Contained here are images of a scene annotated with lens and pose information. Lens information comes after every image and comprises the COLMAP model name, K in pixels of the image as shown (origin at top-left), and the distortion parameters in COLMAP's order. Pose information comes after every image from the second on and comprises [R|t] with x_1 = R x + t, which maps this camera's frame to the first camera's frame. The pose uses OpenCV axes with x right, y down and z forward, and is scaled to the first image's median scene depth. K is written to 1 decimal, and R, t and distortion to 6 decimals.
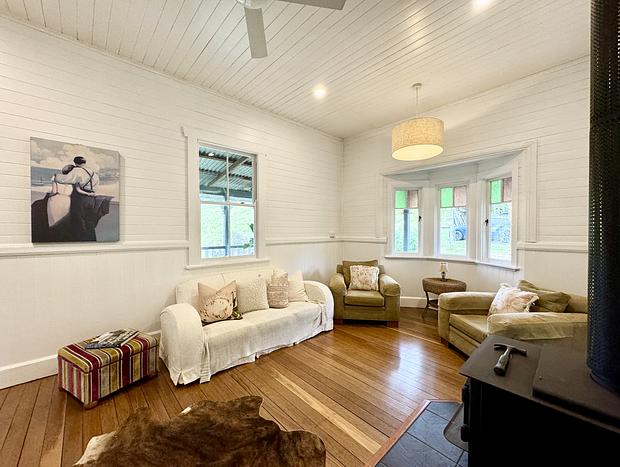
lens RADIAL K [[247.5, 0, 310.0], [0, 247.5, 233.5], [0, 0, 1]] dist [-0.000781, -0.000142]
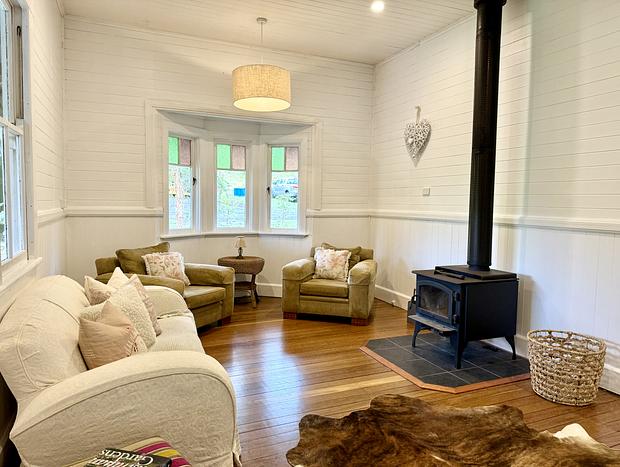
lens RADIAL K [[434.7, 0, 314.8], [0, 434.7, 228.2], [0, 0, 1]] dist [0.103717, -0.130653]
pose [[0.321969, -0.055749, 0.945107, -0.847061], [-0.002491, 0.998211, 0.059730, 0.000159], [-0.946747, -0.021585, 0.321255, 0.320649]]
